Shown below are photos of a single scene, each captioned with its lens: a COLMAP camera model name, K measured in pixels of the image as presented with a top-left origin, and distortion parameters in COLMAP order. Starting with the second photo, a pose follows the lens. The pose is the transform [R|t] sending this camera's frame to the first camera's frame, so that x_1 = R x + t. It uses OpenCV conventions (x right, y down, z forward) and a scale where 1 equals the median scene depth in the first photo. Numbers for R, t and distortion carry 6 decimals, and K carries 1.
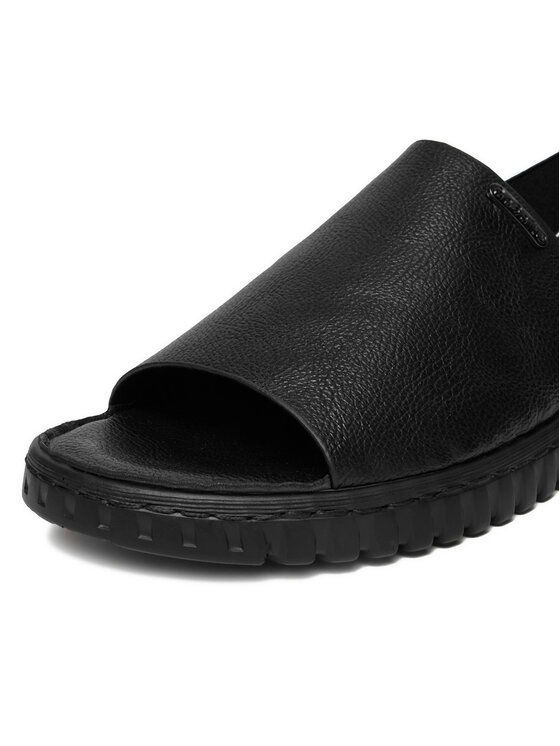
lens RADIAL K [[992.0, 0, 278.1], [0, 992.0, 369.9], [0, 0, 1]] dist [-0.020100, 0.000000]
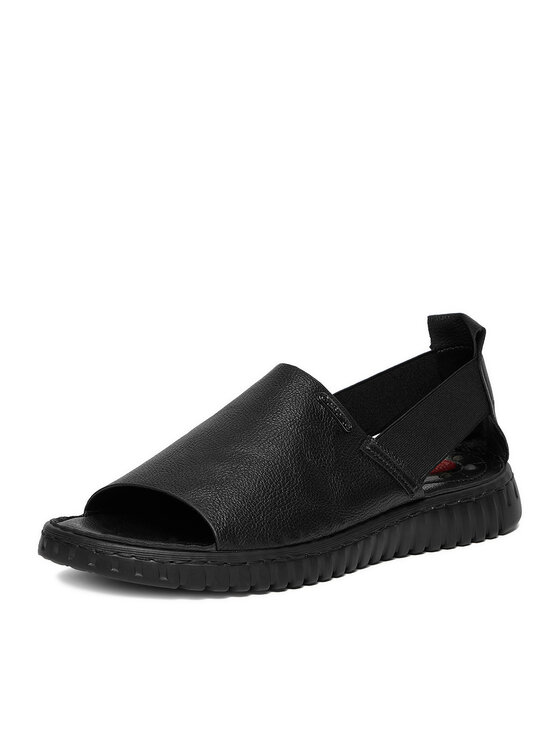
lens RADIAL K [[2196.6, 0, 279.6], [0, 2196.6, 373.0], [0, 0, 1]] dist [0.102383, 0.000000]
pose [[0.995398, 0.065603, 0.069844, -0.132274], [-0.053411, 0.985013, -0.164003, 0.442474], [-0.079556, 0.159518, 0.983984, -2.994516]]
